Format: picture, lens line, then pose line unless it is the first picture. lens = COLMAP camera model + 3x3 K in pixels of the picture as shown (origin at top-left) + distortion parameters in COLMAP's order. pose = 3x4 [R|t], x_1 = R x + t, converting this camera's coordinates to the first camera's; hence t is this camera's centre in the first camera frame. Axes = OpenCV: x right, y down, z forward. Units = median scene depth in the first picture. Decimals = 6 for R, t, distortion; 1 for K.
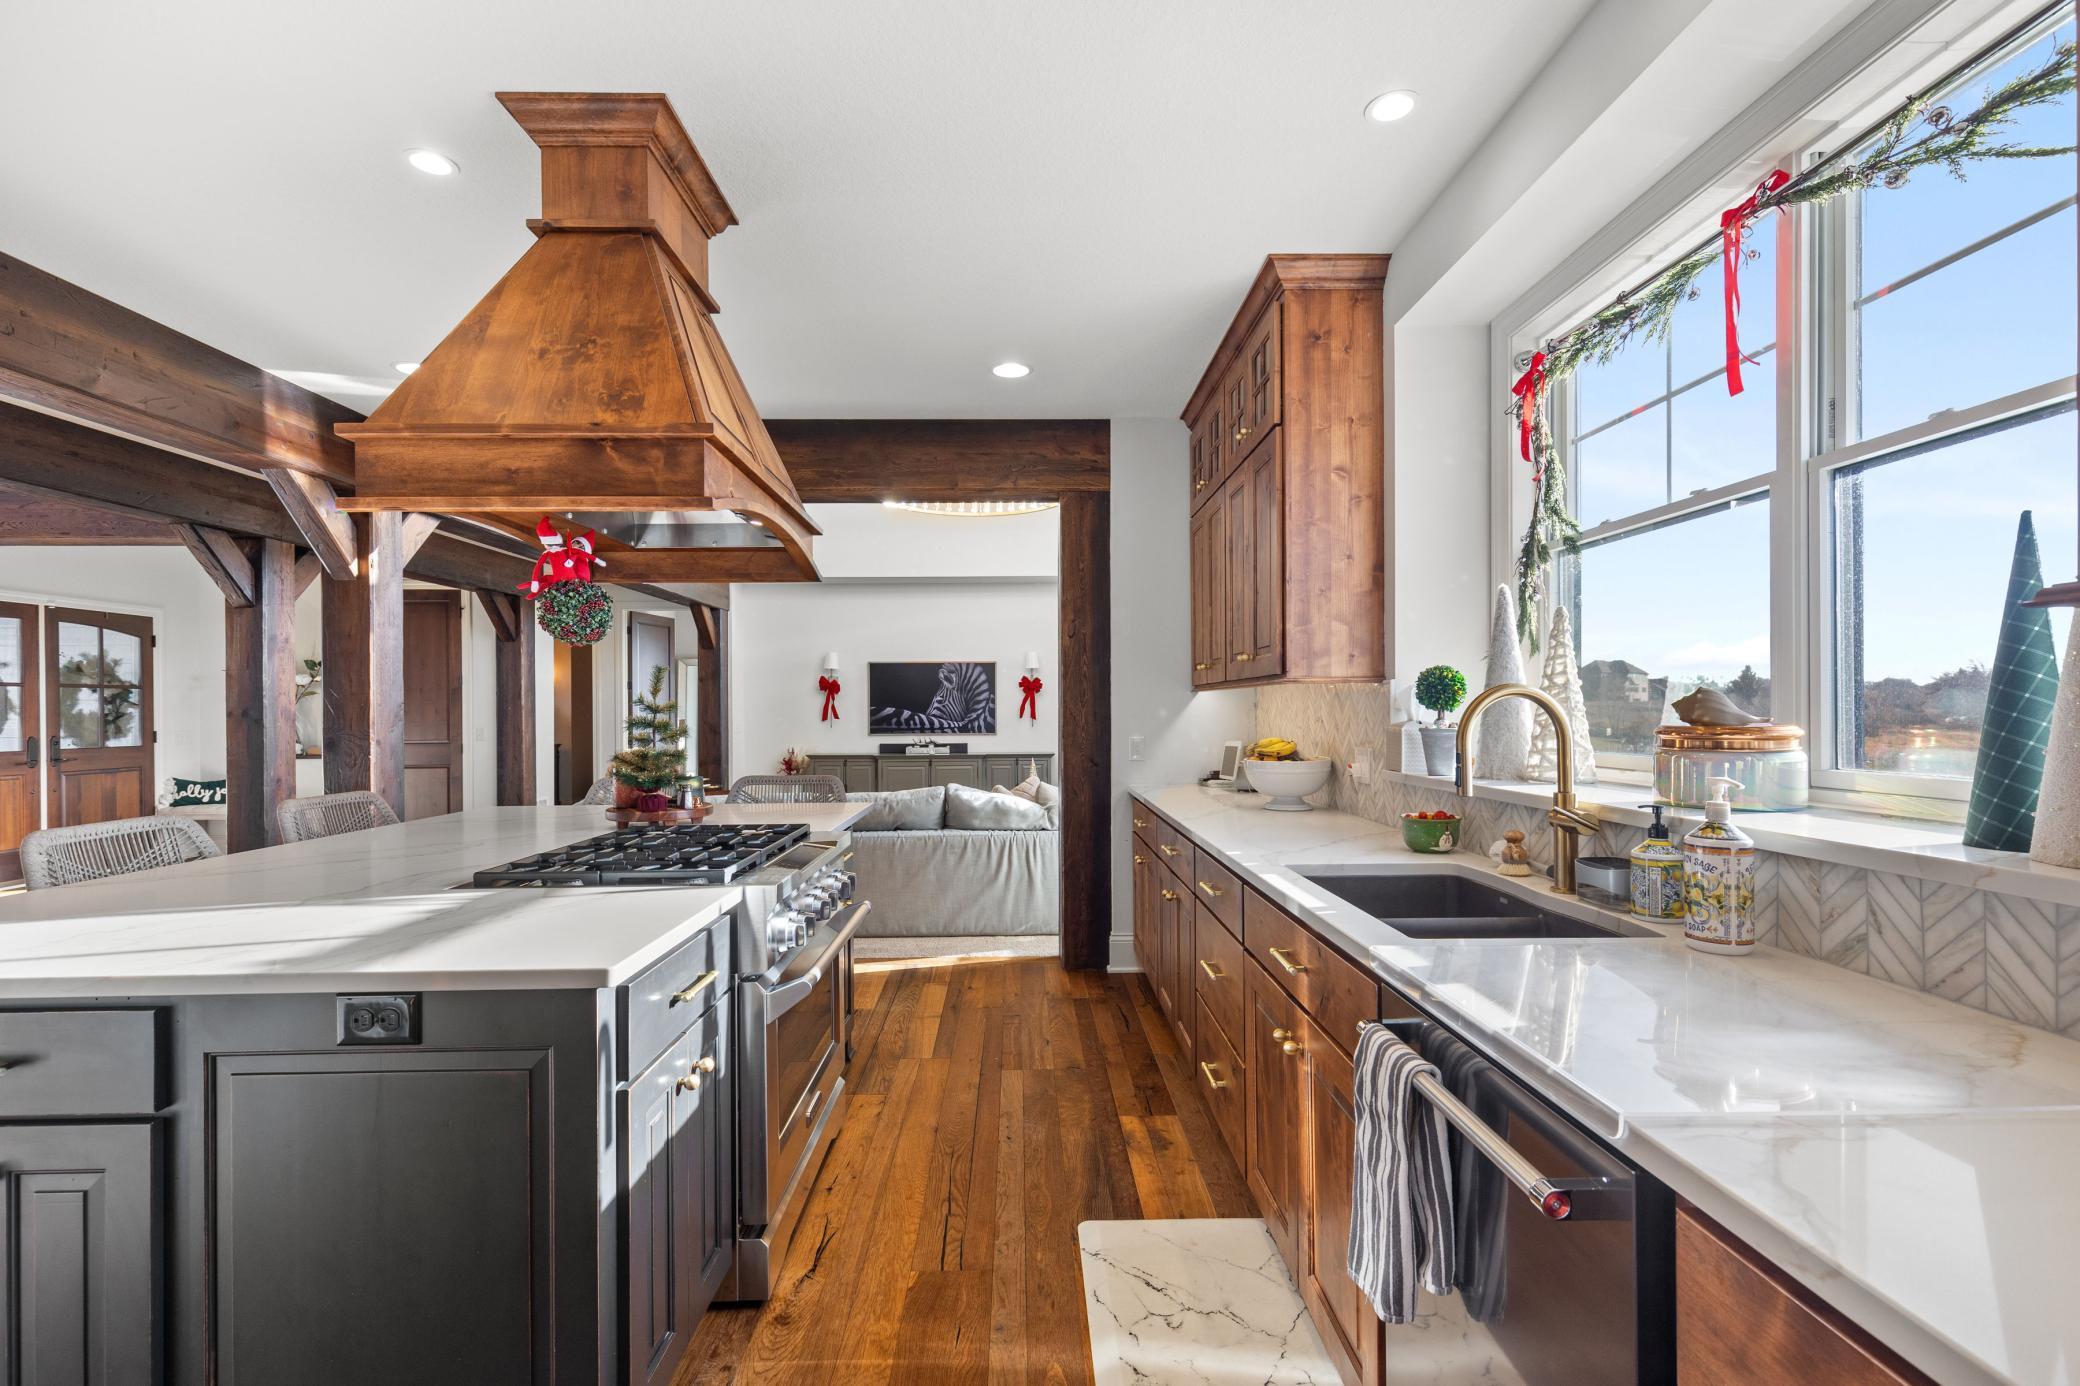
lens RADIAL K [[934.0, 0, 1040.0], [0, 934.0, 693.0], [0, 0, 1]] dist [-0.000998, -0.000093]
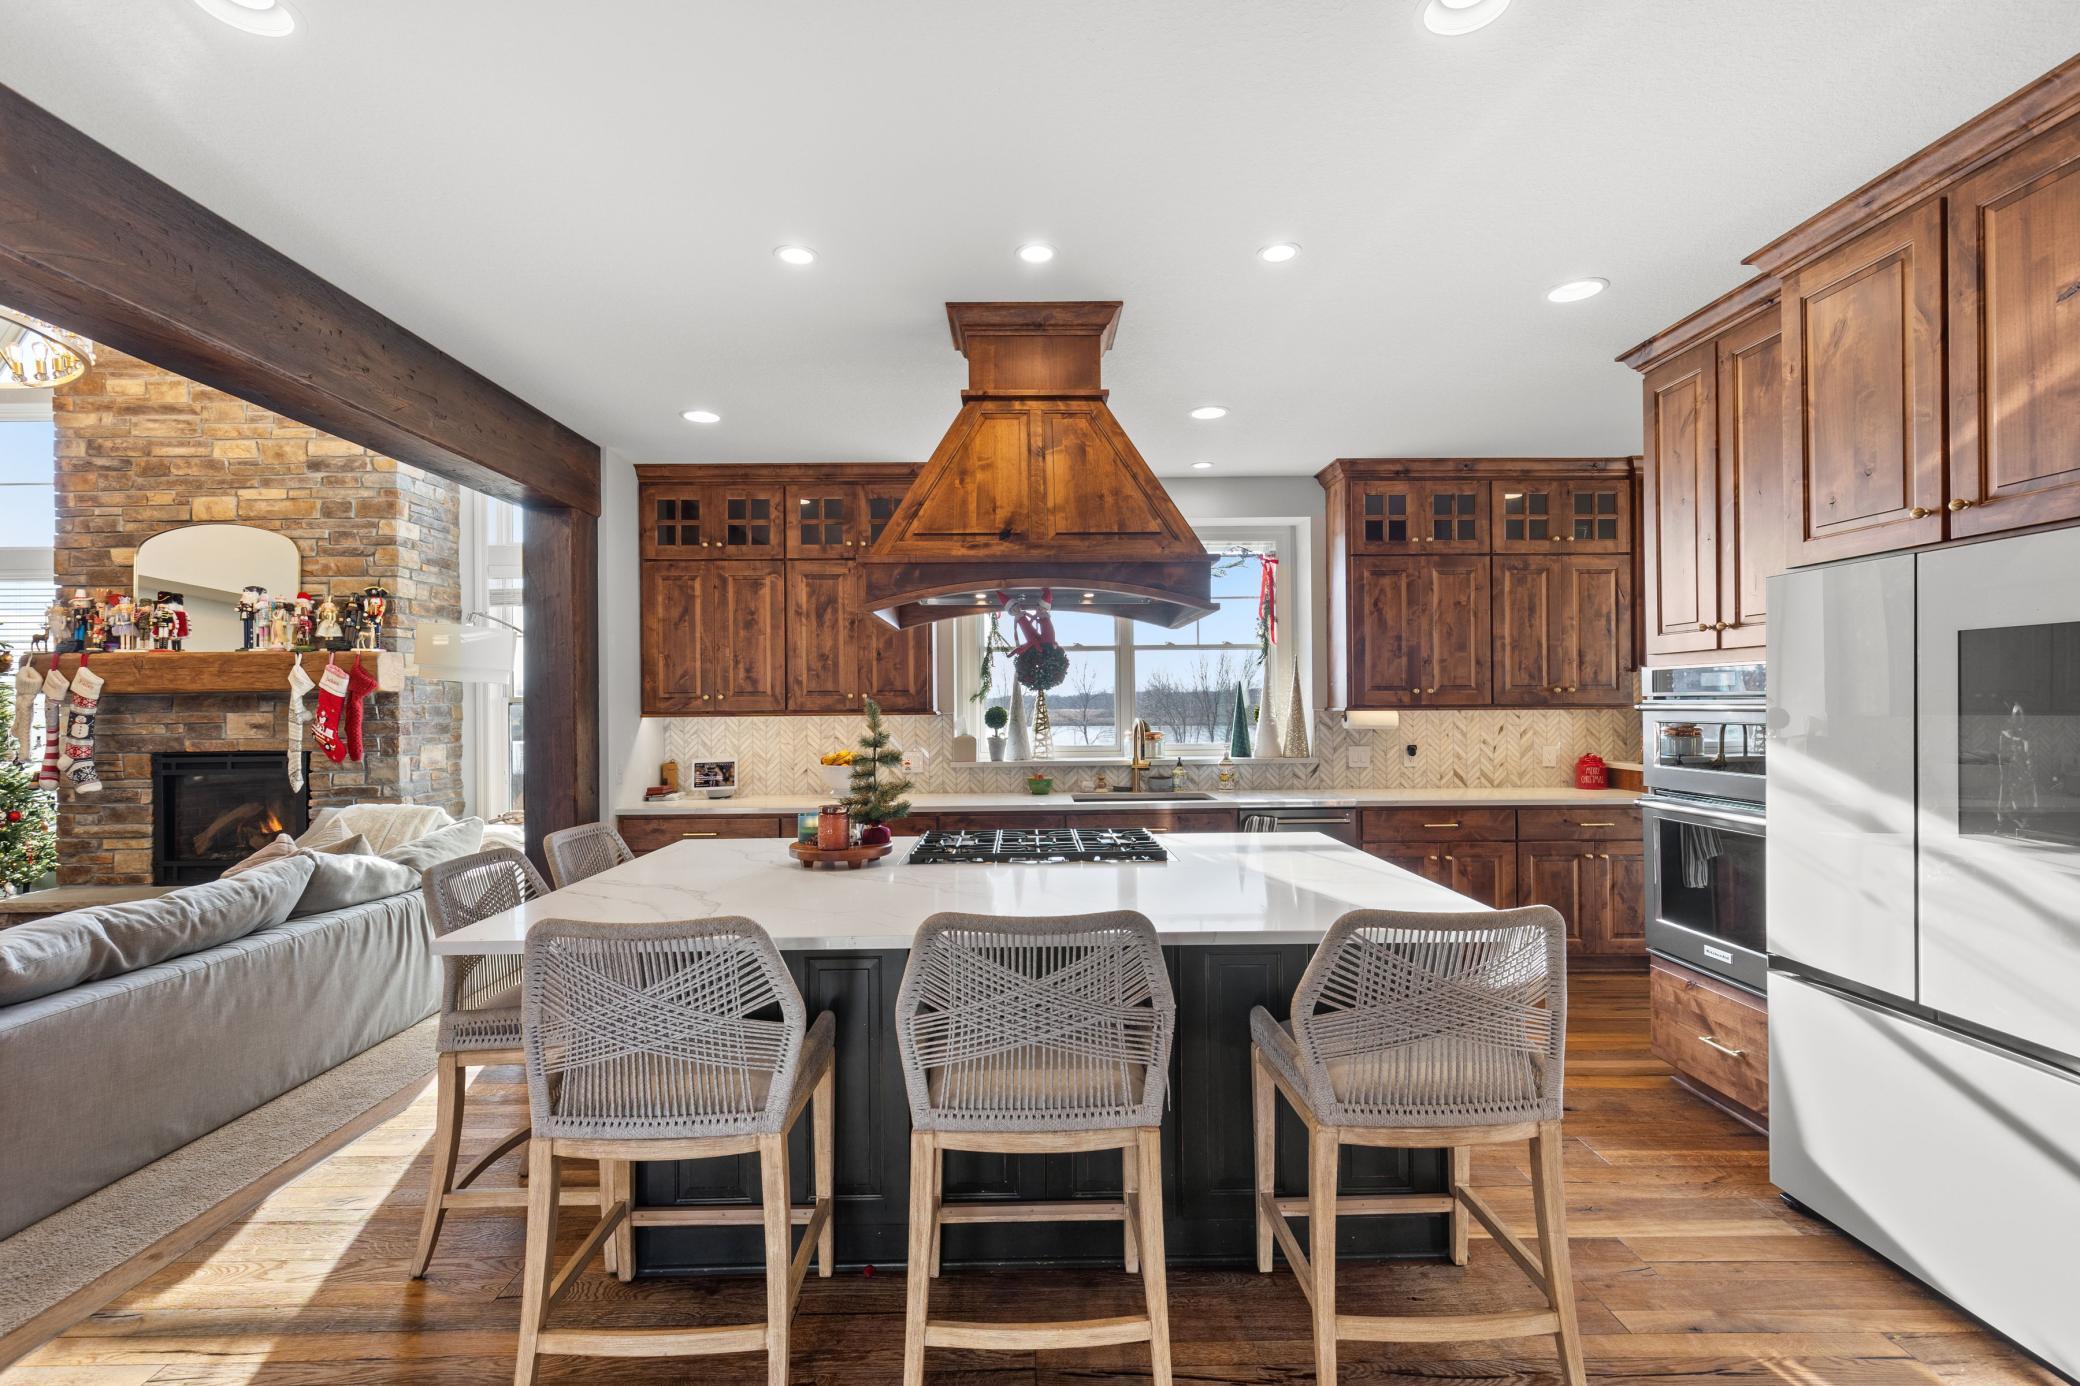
lens RADIAL K [[934.0, 0, 1040.0], [0, 934.0, 693.0], [0, 0, 1]] dist [-0.000998, -0.000093]
pose [[0.006668, 0.016223, 0.999846, -0.822049], [0.000511, 0.999868, -0.016227, -0.010126], [-0.999978, 0.000619, 0.006659, 0.461610]]
